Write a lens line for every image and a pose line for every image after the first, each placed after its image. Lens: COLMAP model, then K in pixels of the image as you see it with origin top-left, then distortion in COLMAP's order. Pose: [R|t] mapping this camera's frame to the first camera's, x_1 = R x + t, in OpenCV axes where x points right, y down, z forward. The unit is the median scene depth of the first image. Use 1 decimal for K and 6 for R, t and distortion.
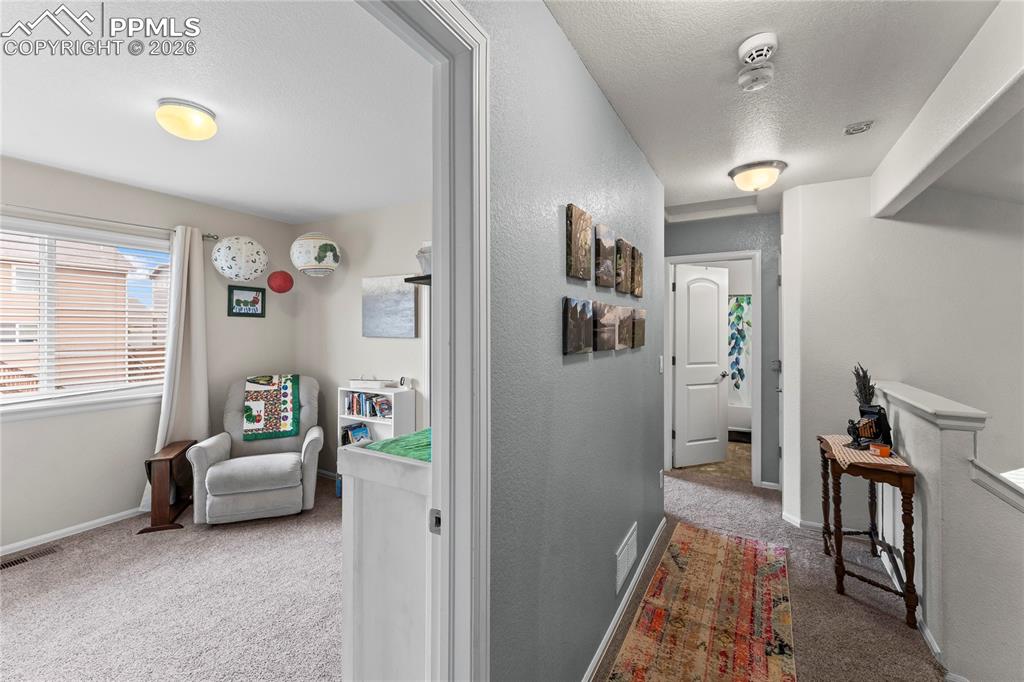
lens RADIAL K [[410.4, 0, 512.5], [0, 410.4, 340.1], [0, 0, 1]] dist [0.004320, -0.000575]
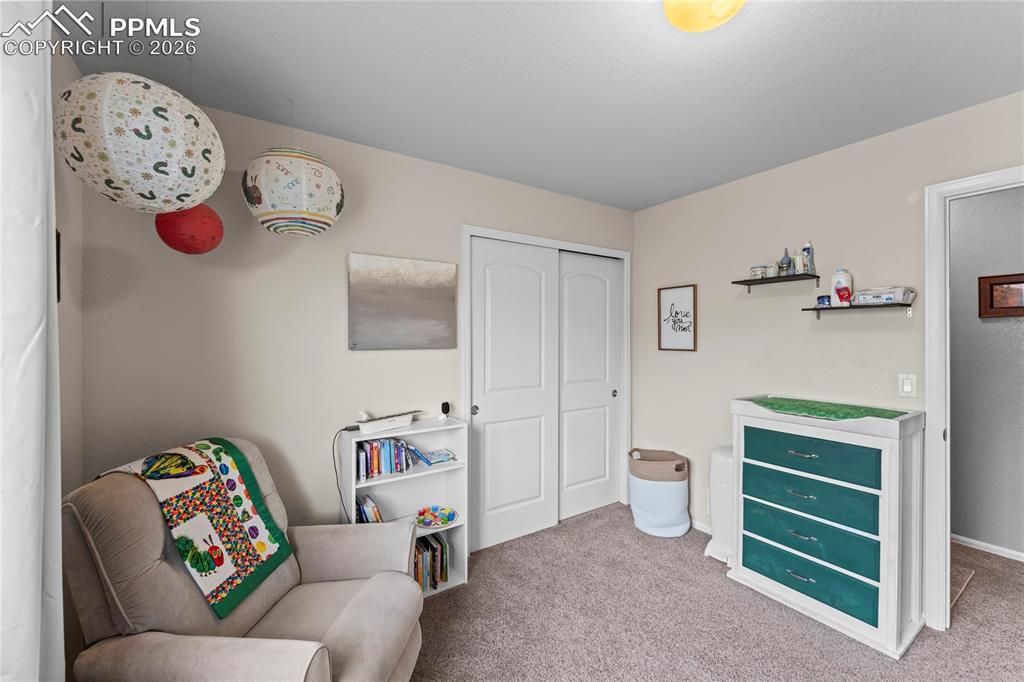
lens RADIAL K [[410.4, 0, 513.4], [0, 410.4, 337.0], [0, 0, 1]] dist [0.004320, -0.000575]
pose [[0.419857, 0.002728, 0.907586, -0.855703], [-0.002932, 0.999994, -0.001649, -0.030256], [-0.907586, -0.001969, 0.419863, 0.542237]]
